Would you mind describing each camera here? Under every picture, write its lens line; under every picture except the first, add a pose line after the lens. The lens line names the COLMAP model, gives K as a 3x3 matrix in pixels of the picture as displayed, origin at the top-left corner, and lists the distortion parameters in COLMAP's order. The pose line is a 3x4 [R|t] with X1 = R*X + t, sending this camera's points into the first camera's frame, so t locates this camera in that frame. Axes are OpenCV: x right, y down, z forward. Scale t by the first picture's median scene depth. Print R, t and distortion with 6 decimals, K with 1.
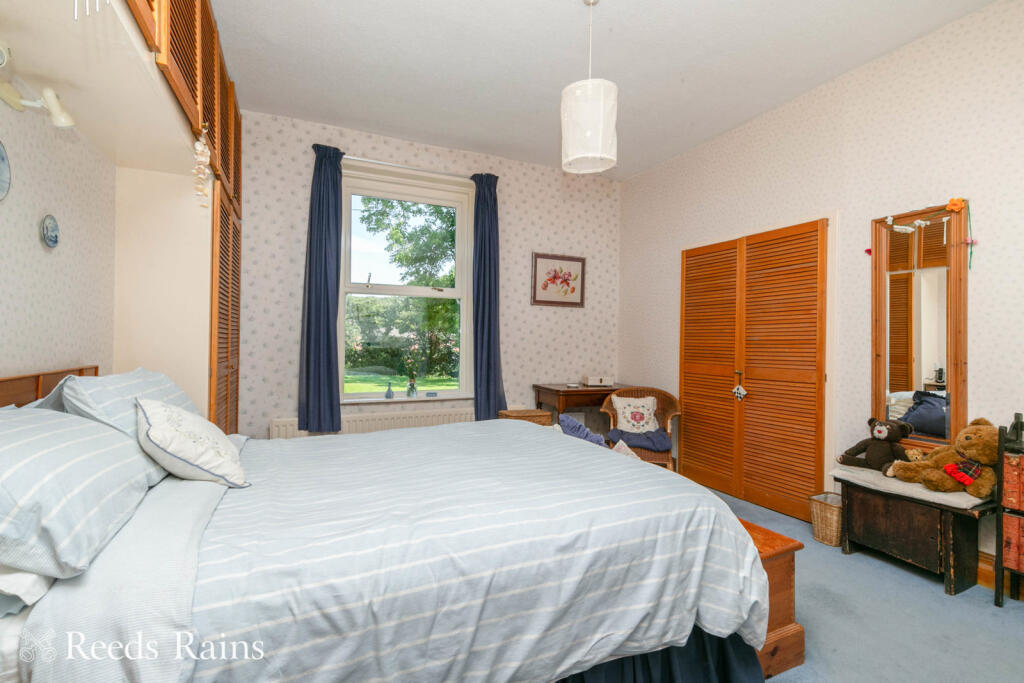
lens RADIAL K [[463.7, 0, 515.4], [0, 463.7, 341.3], [0, 0, 1]] dist [0.001457, -0.000267]
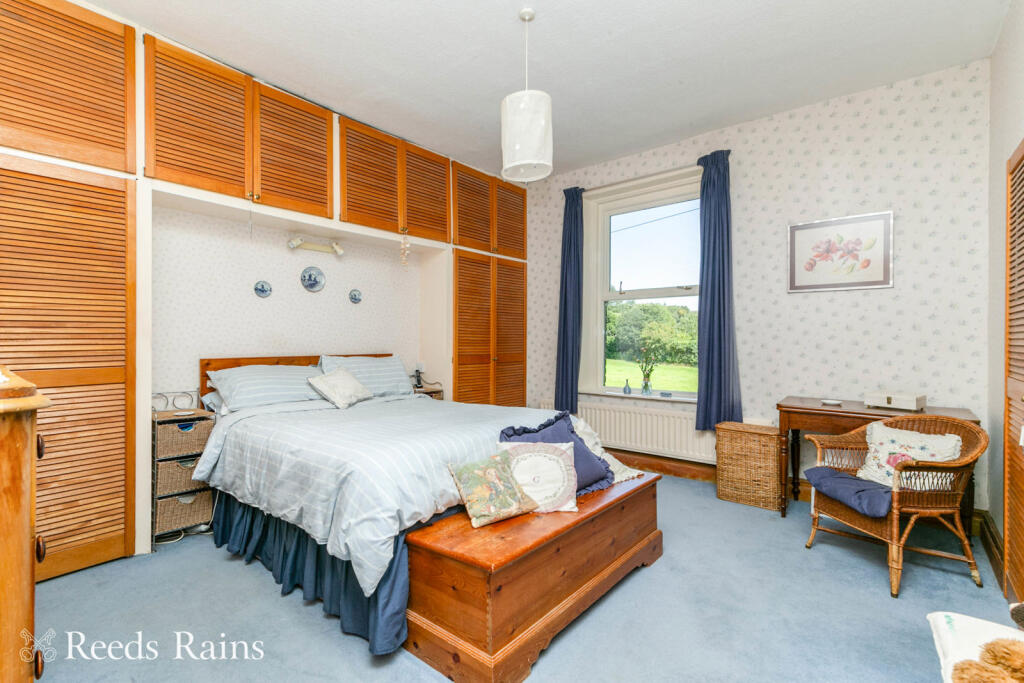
lens RADIAL K [[463.7, 0, 512.6], [0, 463.7, 343.3], [0, 0, 1]] dist [0.001457, -0.000267]
pose [[0.424984, -0.007847, -0.905167, 0.571420], [0.001596, 0.999967, -0.007920, 0.011173], [0.905199, 0.001921, 0.424983, 0.271625]]
